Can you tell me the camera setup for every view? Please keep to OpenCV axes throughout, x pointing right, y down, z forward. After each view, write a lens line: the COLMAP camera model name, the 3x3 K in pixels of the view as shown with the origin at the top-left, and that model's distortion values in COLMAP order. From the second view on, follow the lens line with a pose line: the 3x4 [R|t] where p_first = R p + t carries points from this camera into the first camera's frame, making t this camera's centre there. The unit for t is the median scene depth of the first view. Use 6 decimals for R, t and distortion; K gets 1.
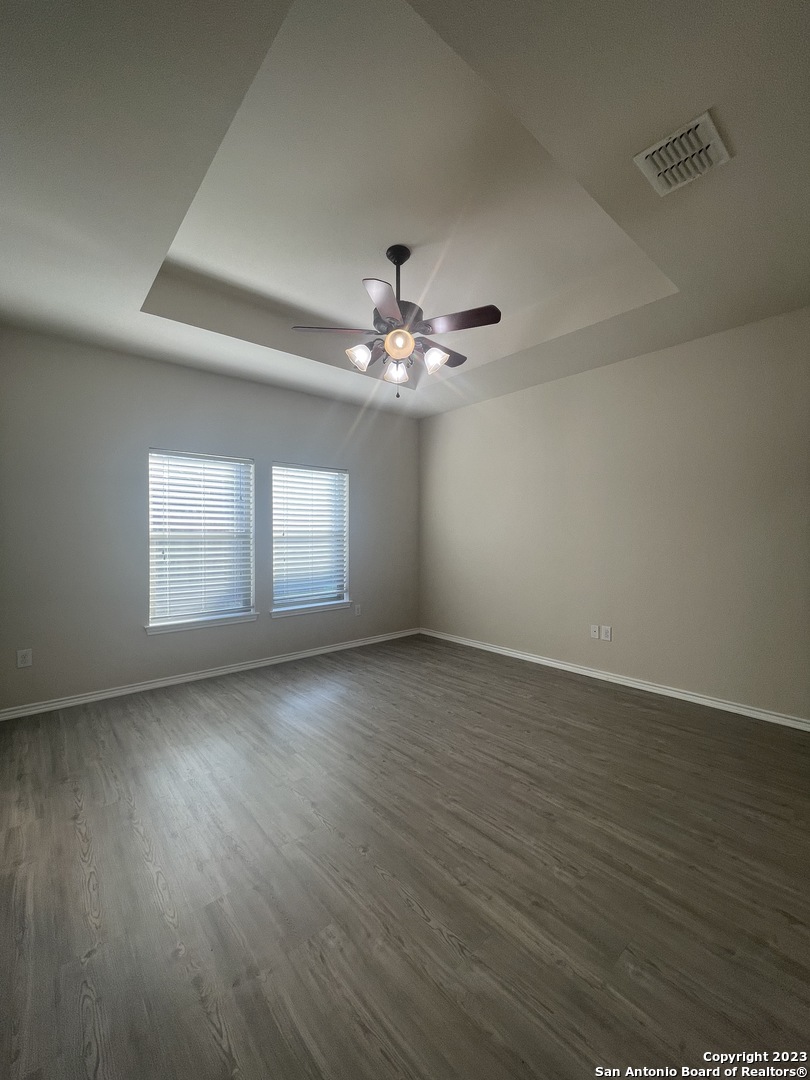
lens RADIAL K [[436.2, 0, 407.0], [0, 436.2, 540.5], [0, 0, 1]] dist [-0.008373, 0.001812]
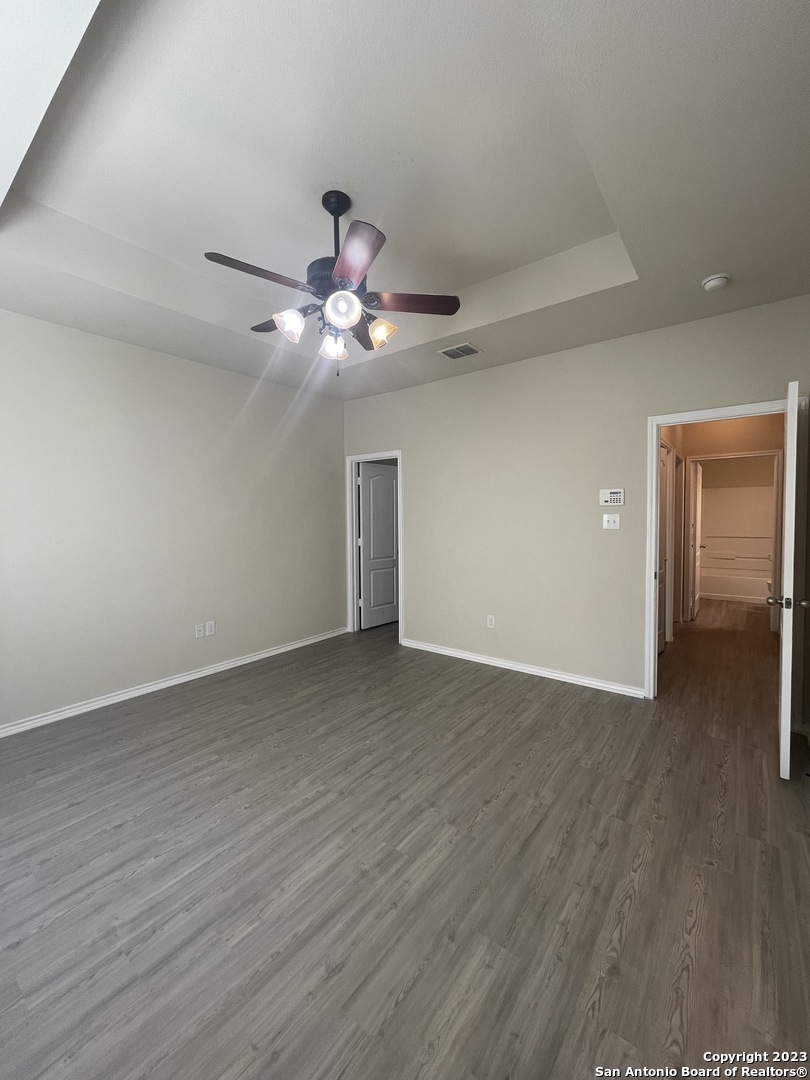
lens RADIAL K [[436.2, 0, 402.5], [0, 436.2, 534.0], [0, 0, 1]] dist [-0.008373, 0.001812]
pose [[-0.190163, -0.036305, 0.981081, -0.728250], [0.027267, 0.998735, 0.042244, -0.046722], [-0.981374, 0.034784, -0.188933, 0.856776]]
